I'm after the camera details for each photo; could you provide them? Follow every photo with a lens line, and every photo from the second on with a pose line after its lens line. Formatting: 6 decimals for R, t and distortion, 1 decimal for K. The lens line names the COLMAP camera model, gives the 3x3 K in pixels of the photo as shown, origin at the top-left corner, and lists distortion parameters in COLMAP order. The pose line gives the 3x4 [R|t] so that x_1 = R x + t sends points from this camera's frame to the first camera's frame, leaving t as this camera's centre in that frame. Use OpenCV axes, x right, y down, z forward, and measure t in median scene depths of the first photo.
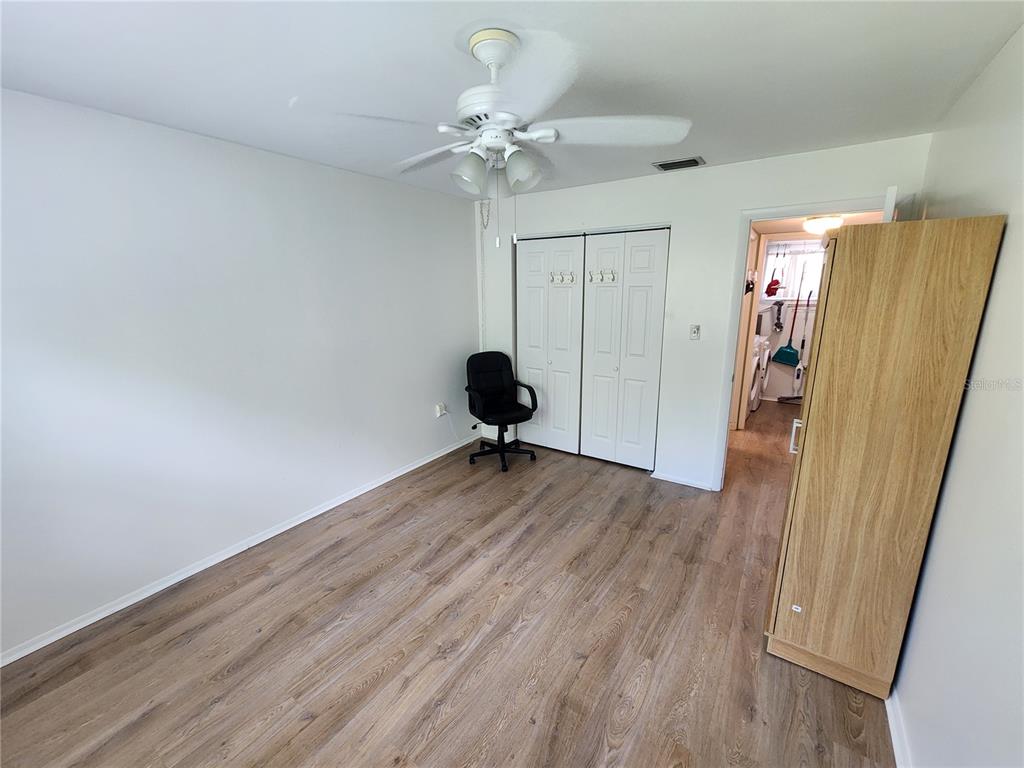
lens RADIAL K [[421.7, 0, 514.3], [0, 421.7, 384.3], [0, 0, 1]] dist [-0.002319, 0.001704]
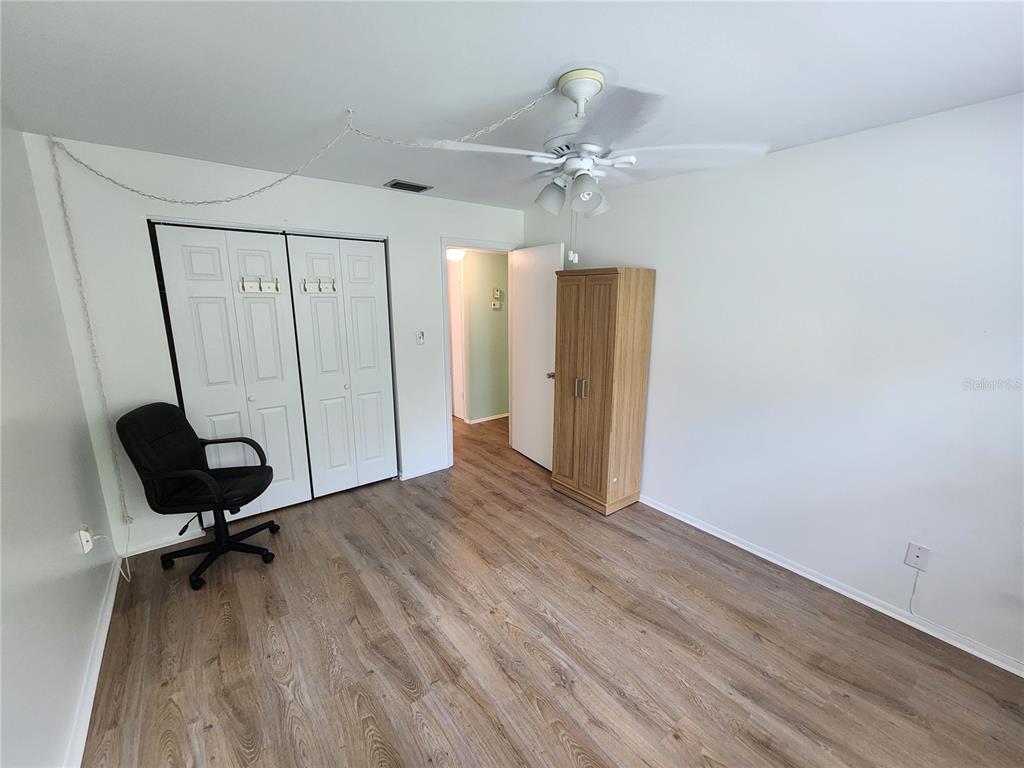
lens RADIAL K [[421.7, 0, 512.8], [0, 421.7, 383.6], [0, 0, 1]] dist [-0.002319, 0.001704]
pose [[0.311216, -0.187607, 0.931637, -0.673668], [0.209924, 0.969676, 0.125141, -0.110820], [-0.926864, 0.156627, 0.341162, 0.476991]]
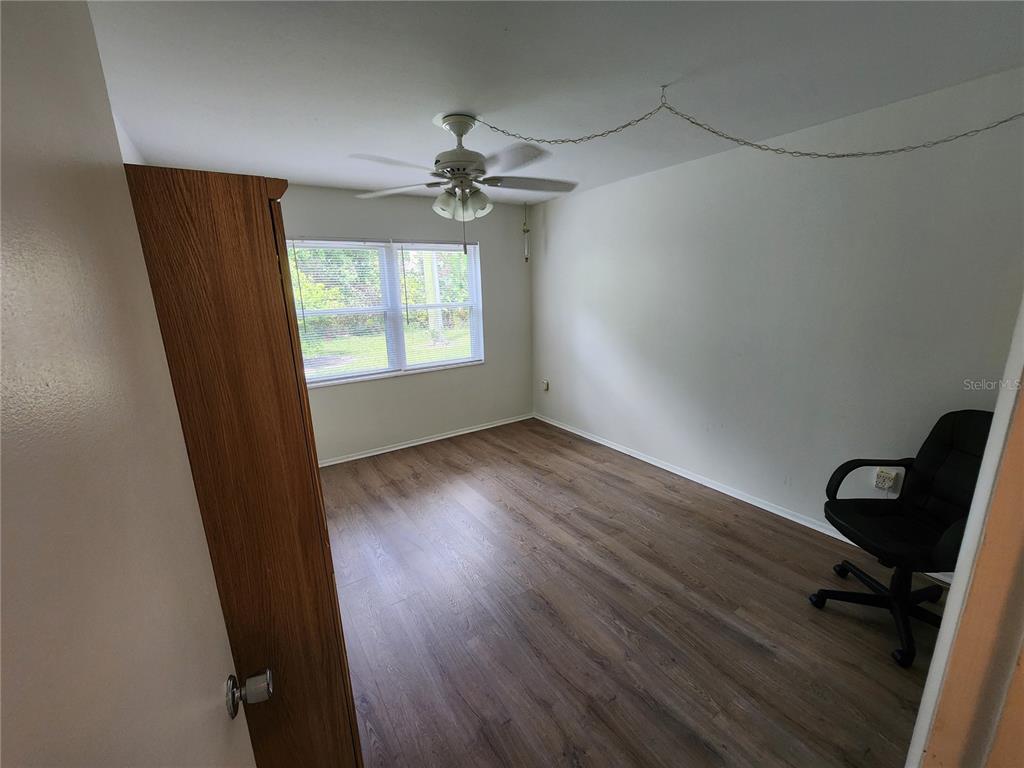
lens RADIAL K [[421.7, 0, 511.3], [0, 421.7, 385.0], [0, 0, 1]] dist [-0.002319, 0.001704]
pose [[-0.382403, 0.236599, -0.893190, 0.767668], [-0.178792, 0.929444, 0.322749, -0.234328], [0.906532, 0.283116, -0.313121, 1.003489]]
